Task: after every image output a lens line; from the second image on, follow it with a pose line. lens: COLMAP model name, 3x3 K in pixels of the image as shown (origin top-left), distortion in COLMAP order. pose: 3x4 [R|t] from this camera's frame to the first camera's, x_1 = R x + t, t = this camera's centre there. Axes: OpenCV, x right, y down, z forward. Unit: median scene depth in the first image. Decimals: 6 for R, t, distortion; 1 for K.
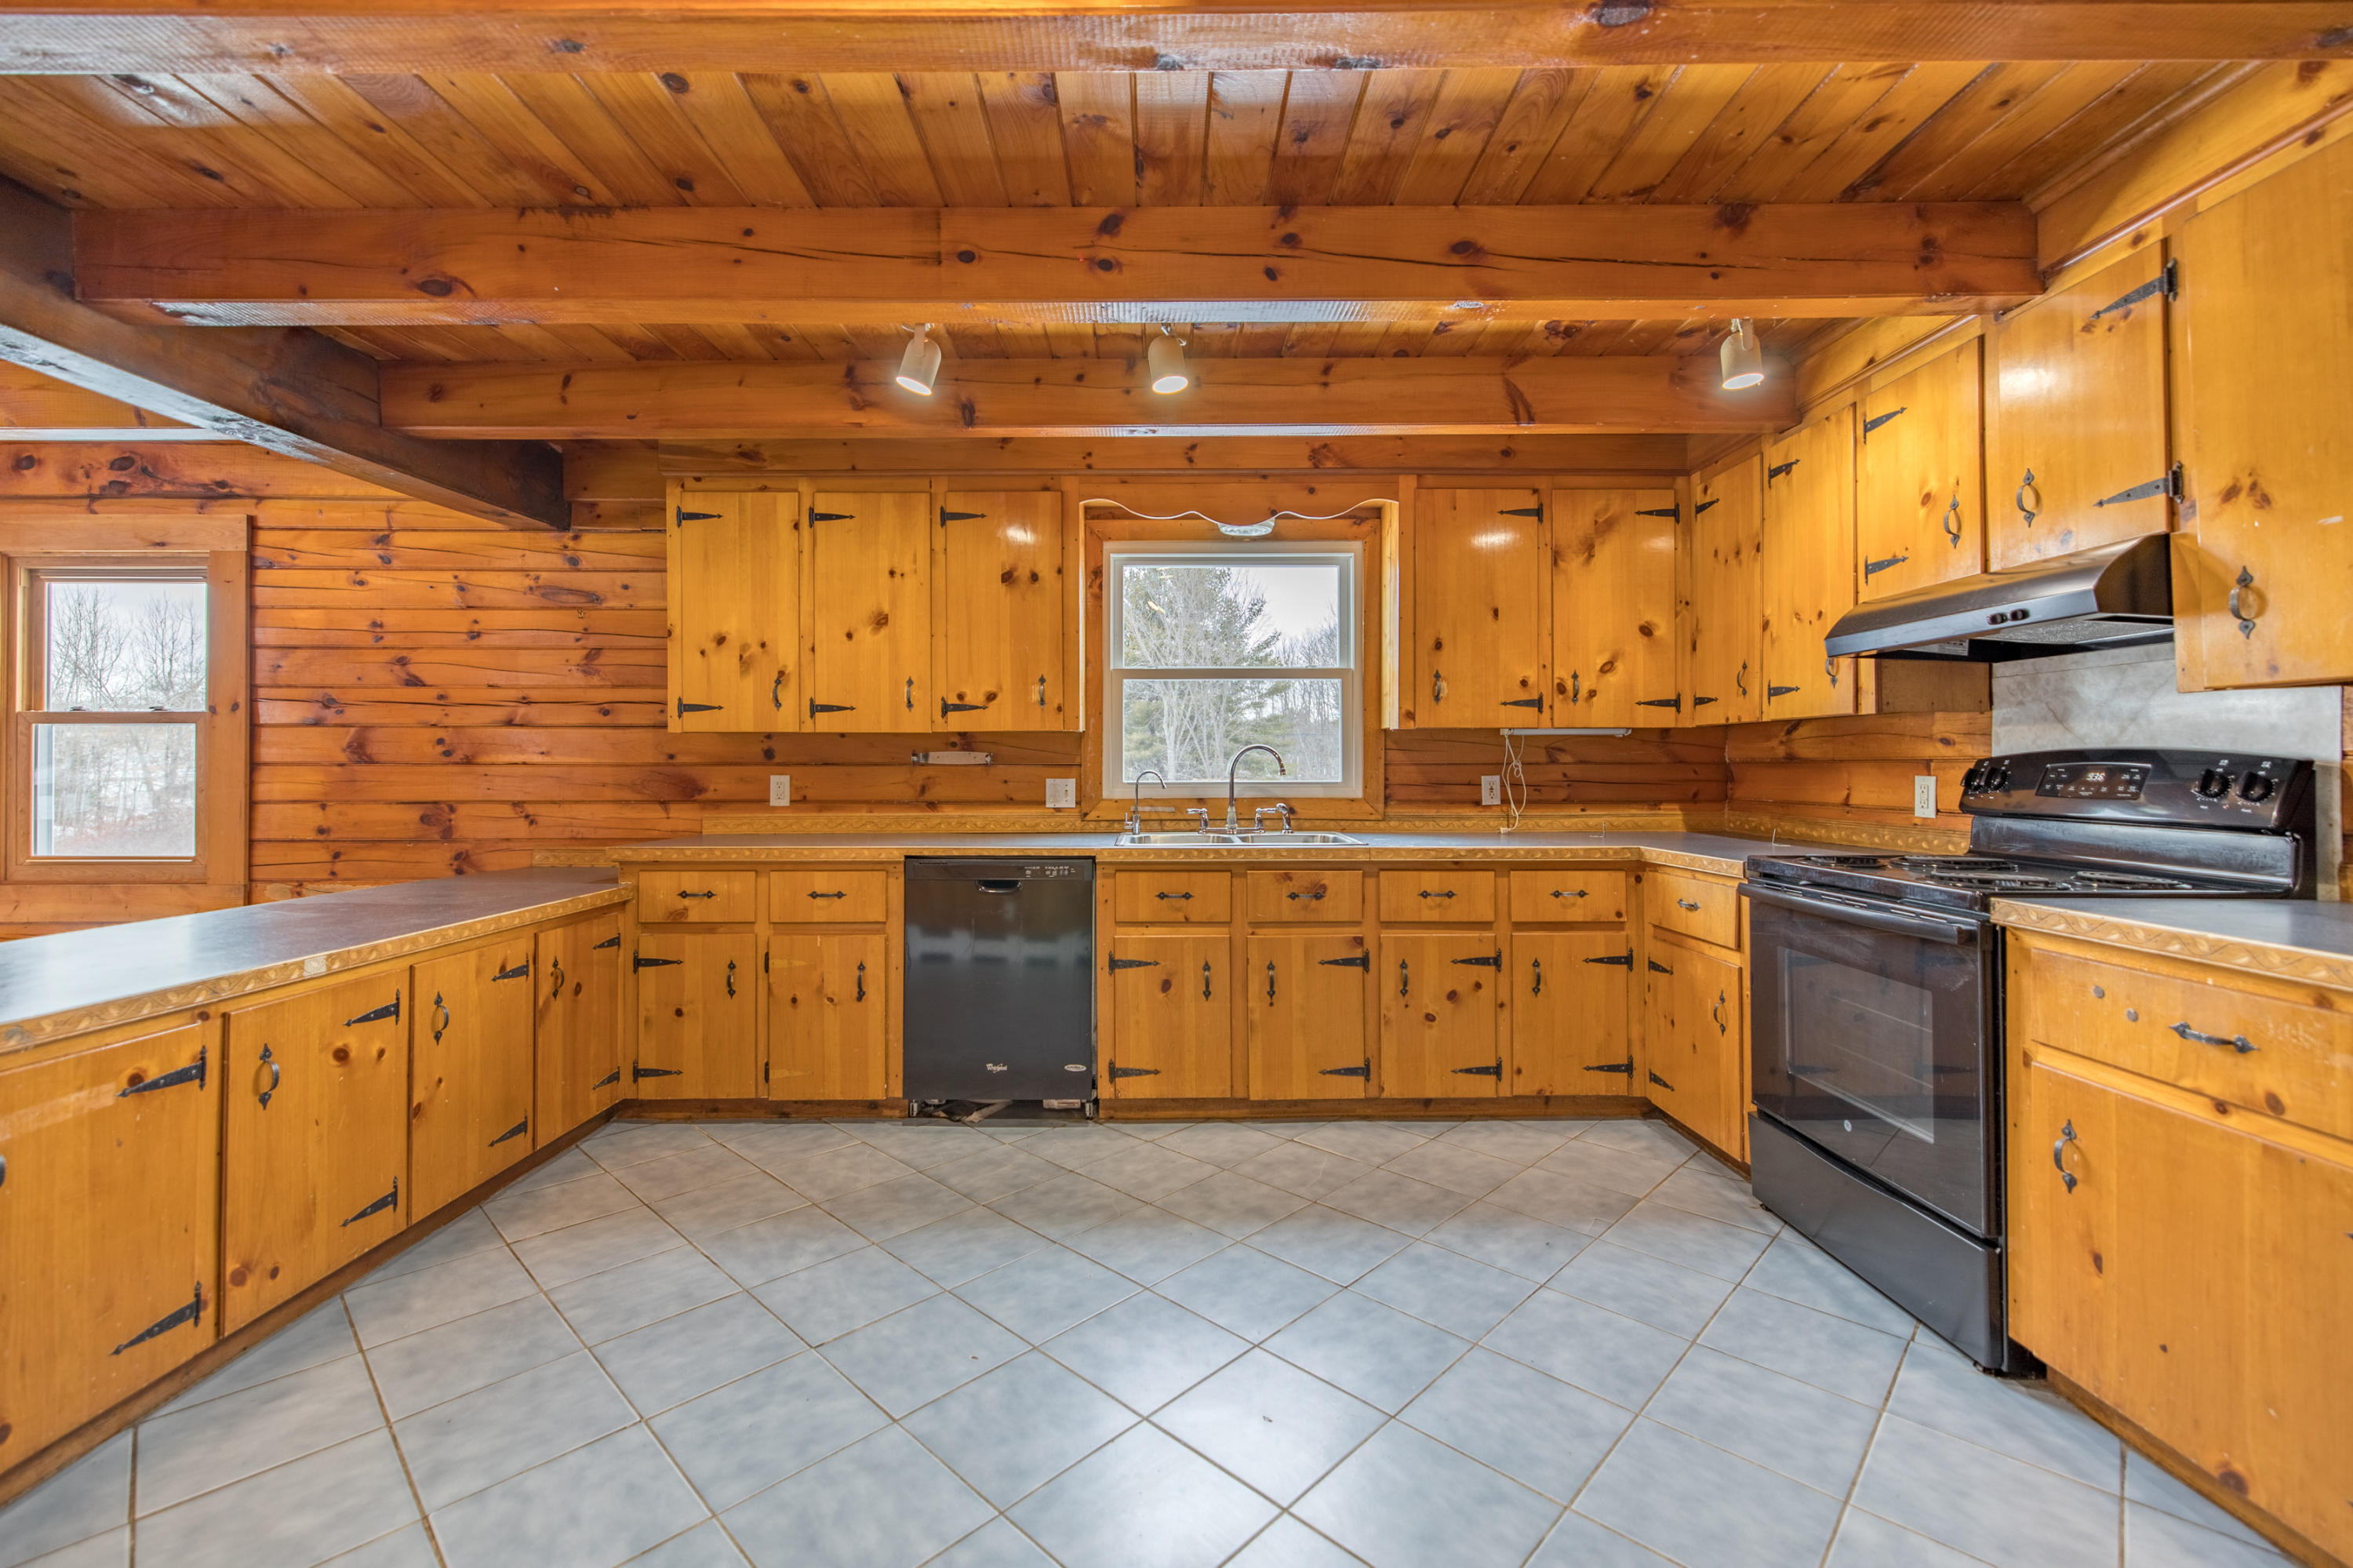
lens RADIAL K [[995.2, 0, 1166.6], [0, 995.2, 755.6], [0, 0, 1]] dist [-0.002668, -0.003776]
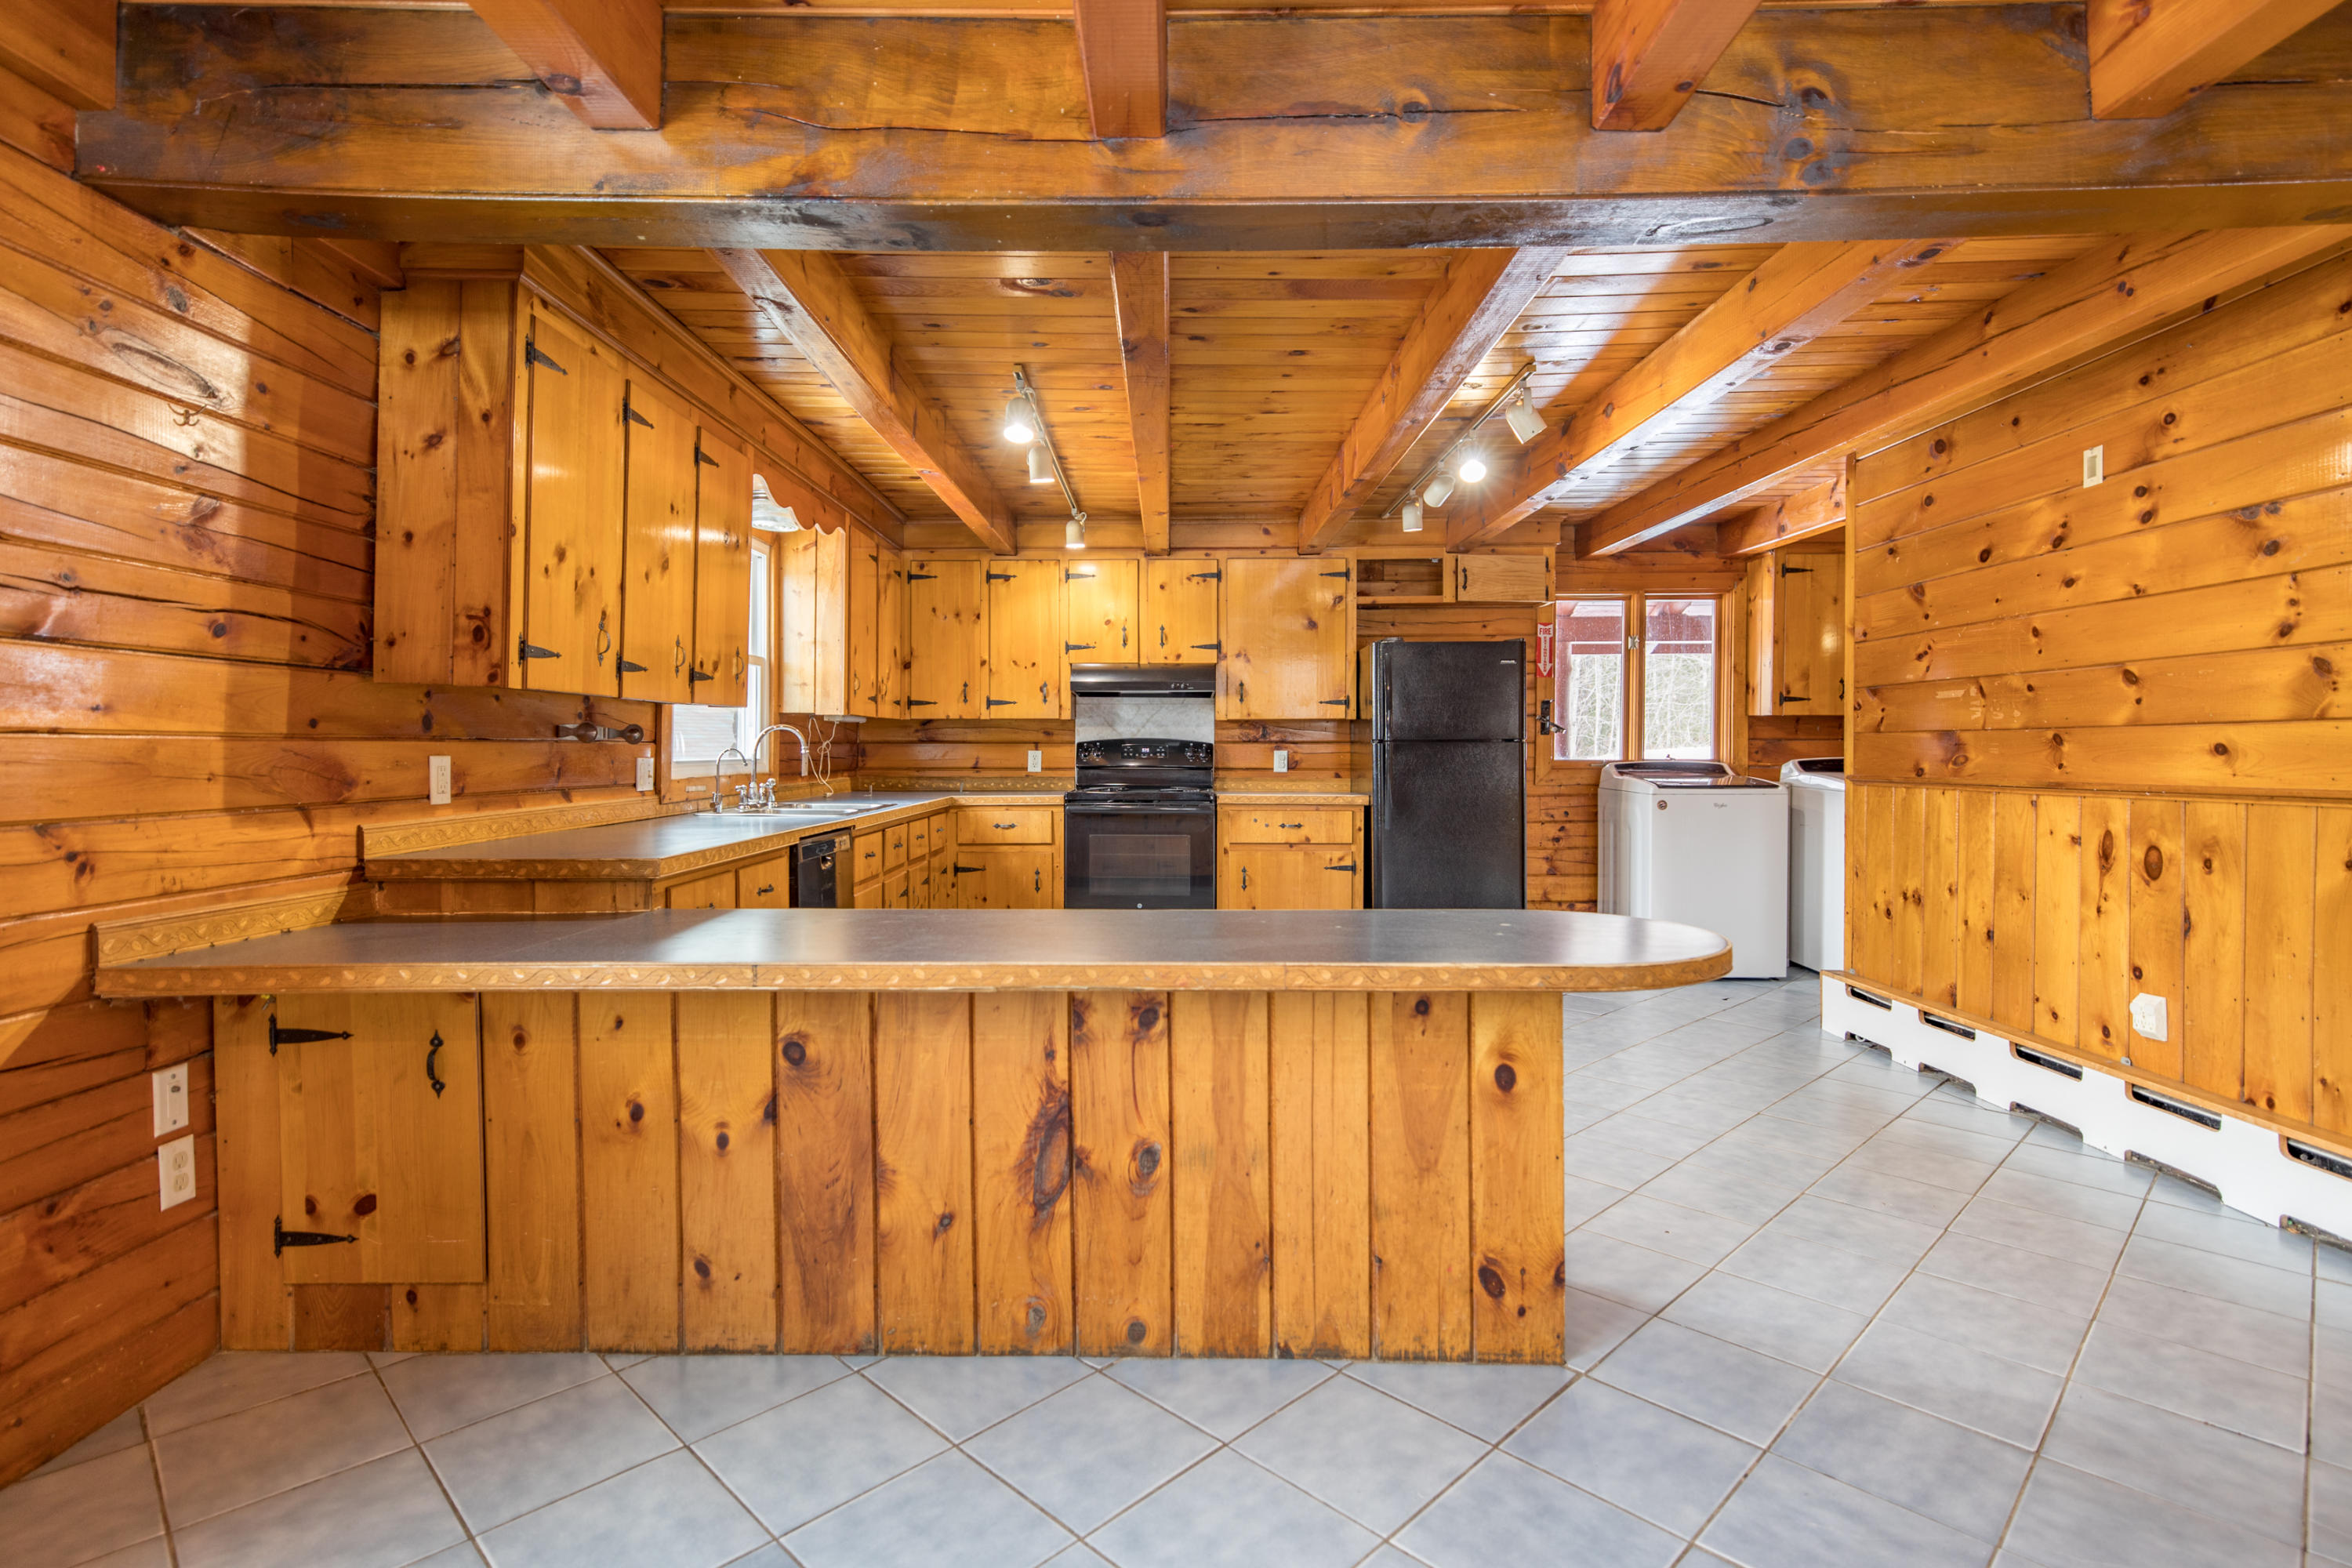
lens RADIAL K [[1138.5, 0, 1167.9], [0, 1138.5, 770.0], [0, 0, 1]] dist [-0.009794, 0.001856]
pose [[0.023527, -0.019182, 0.999539, -1.317988], [-0.012834, 0.999728, 0.019488, 0.010391], [-0.999641, -0.013286, 0.023274, 0.615127]]
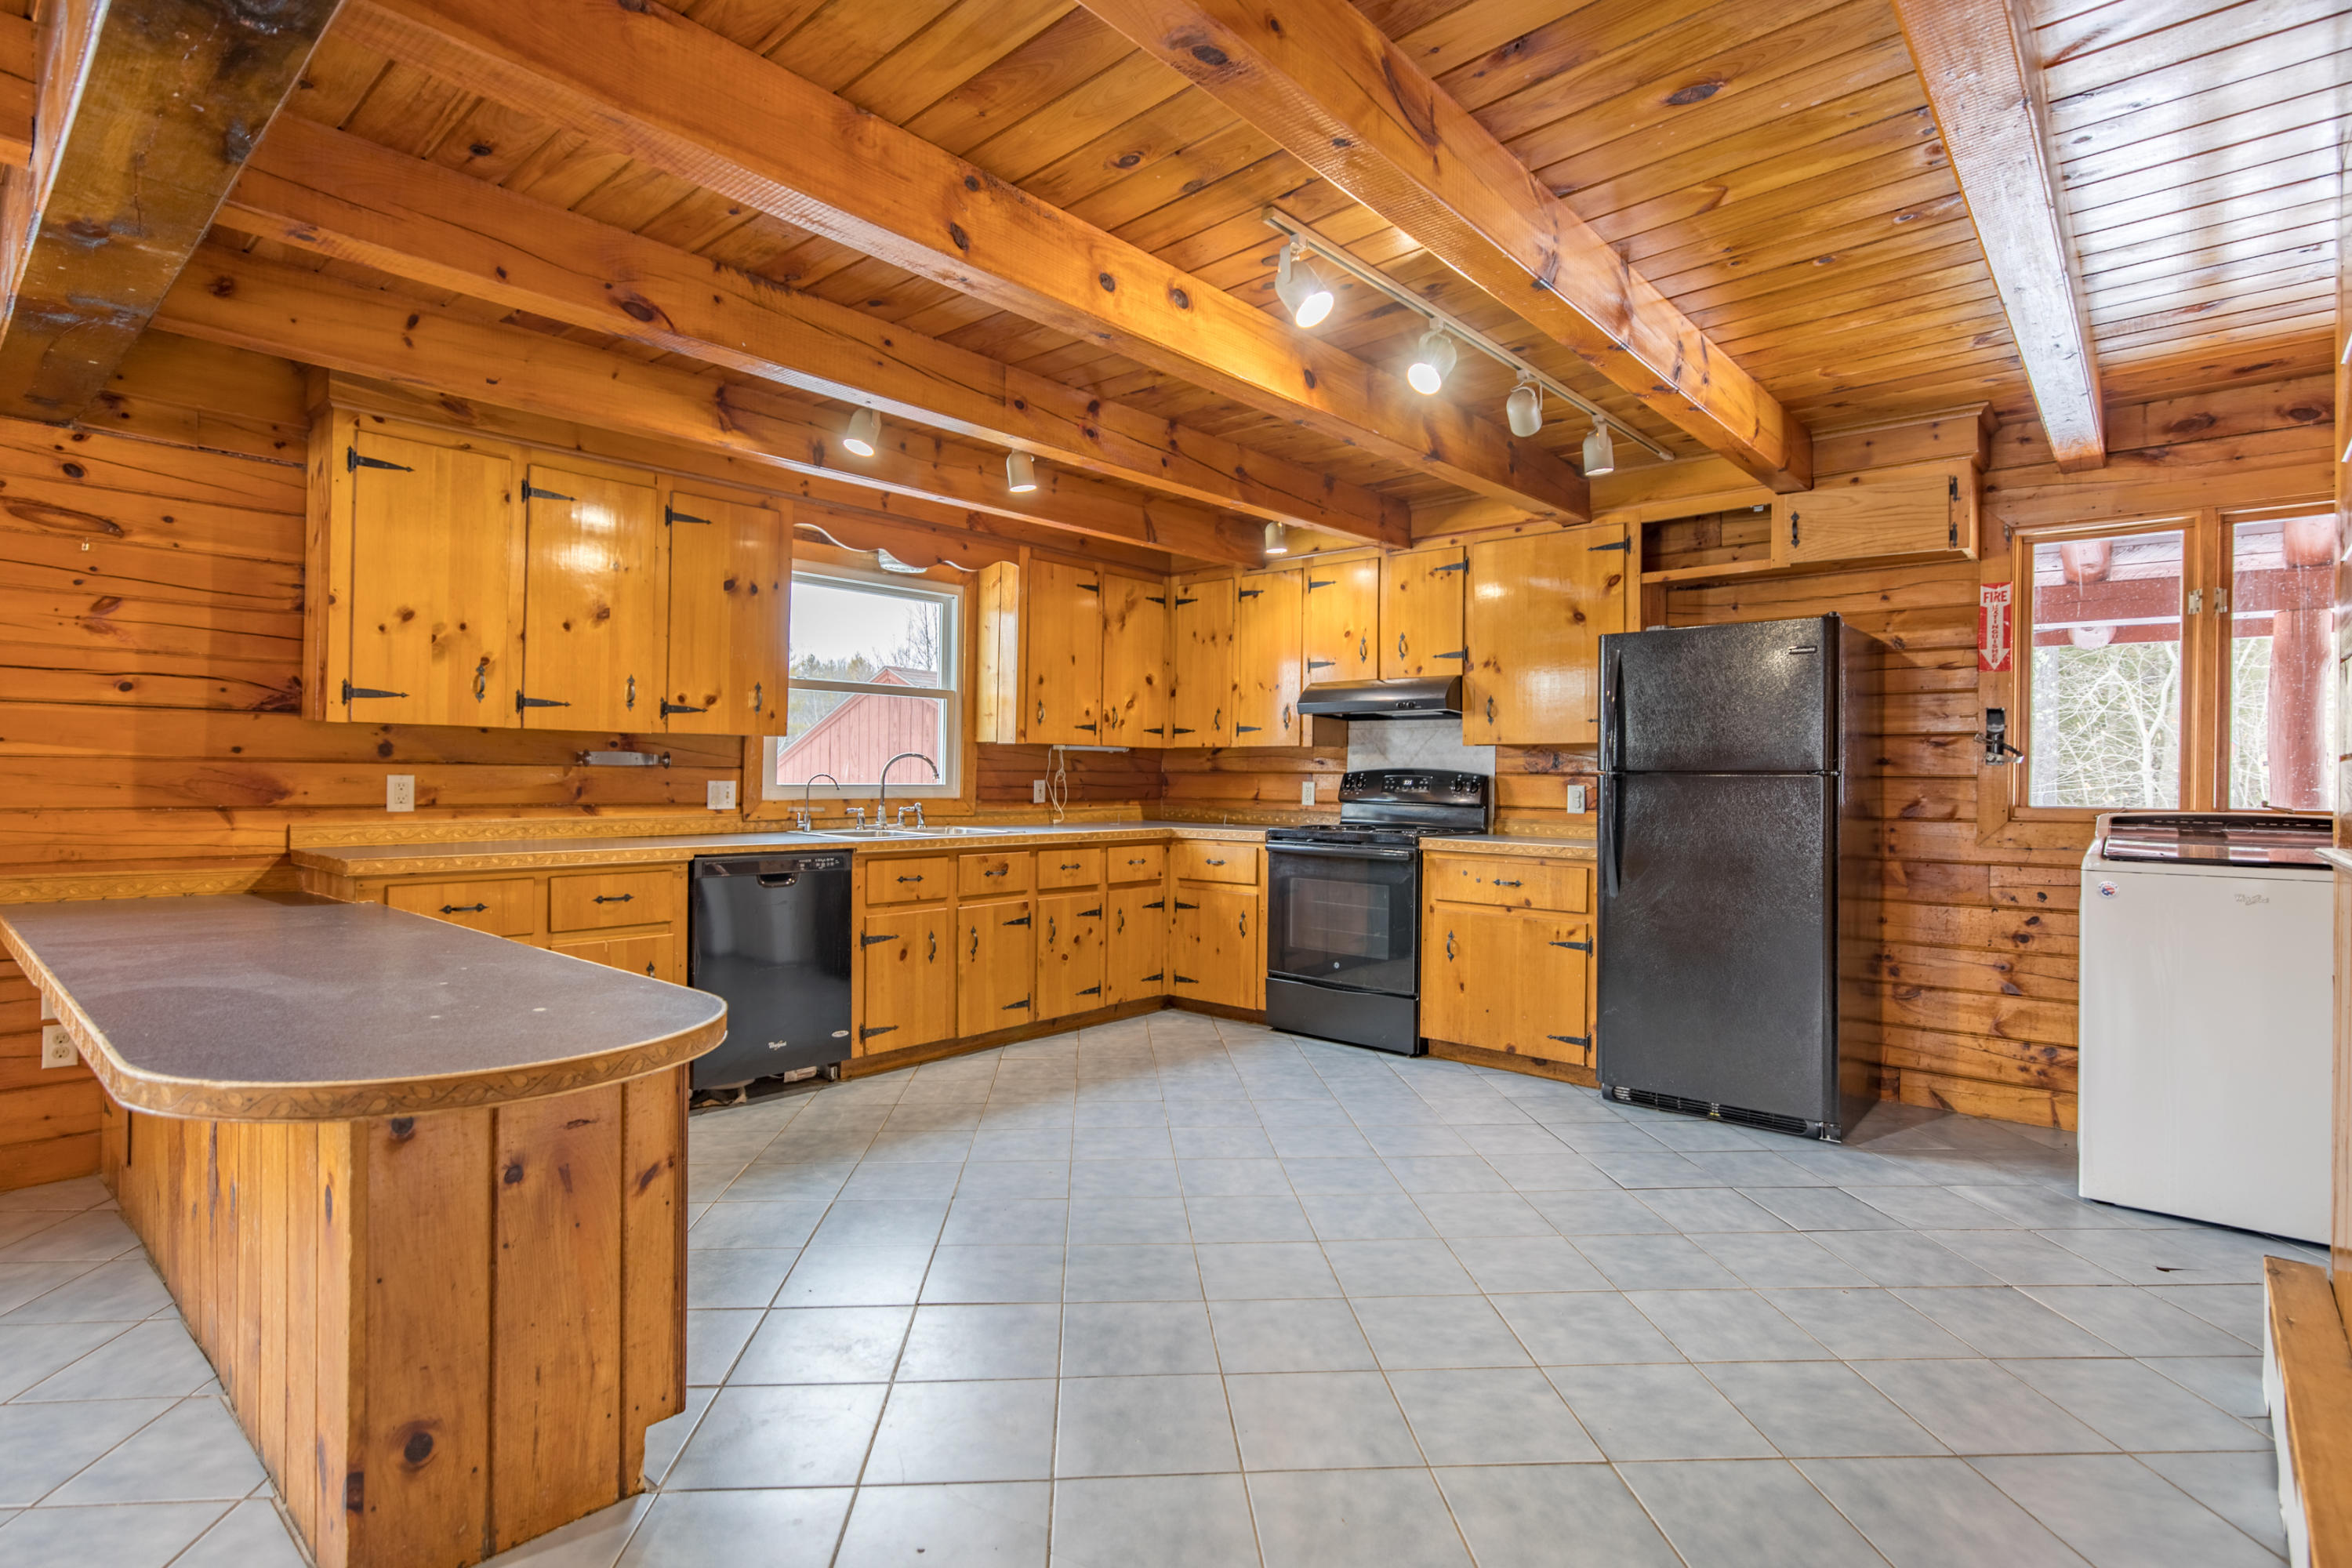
lens RADIAL K [[1138.5, 0, 1195.3], [0, 1138.5, 779.8], [0, 0, 1]] dist [-0.009794, 0.001856]
pose [[0.657779, 0.005608, 0.753190, -0.795965], [-0.020627, 0.999731, 0.010570, -0.000103], [-0.752928, -0.022489, 0.657718, -0.157217]]
